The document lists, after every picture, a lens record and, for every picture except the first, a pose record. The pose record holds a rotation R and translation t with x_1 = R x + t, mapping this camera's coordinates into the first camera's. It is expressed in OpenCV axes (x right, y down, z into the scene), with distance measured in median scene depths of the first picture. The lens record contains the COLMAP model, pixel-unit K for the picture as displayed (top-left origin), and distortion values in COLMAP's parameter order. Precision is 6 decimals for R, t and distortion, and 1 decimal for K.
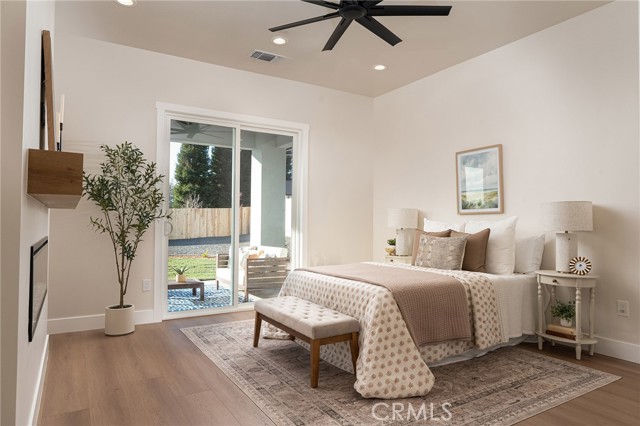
lens RADIAL K [[409.3, 0, 320.0], [0, 409.3, 213.0], [0, 0, 1]] dist [0.000645, 0.000199]
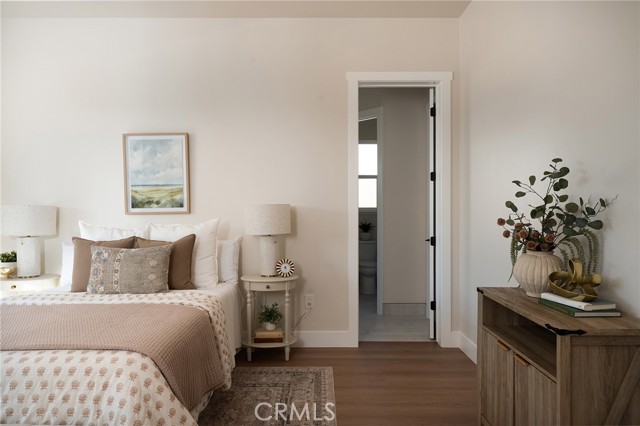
lens RADIAL K [[403.3, 0, 320.1], [0, 403.3, 215.4], [0, 0, 1]] dist [-0.002033, 0.000699]
pose [[0.522776, -0.017531, 0.852290, -0.158624], [-0.012974, 0.999509, 0.028517, -0.028444], [-0.852372, -0.025965, 0.522292, 0.388581]]
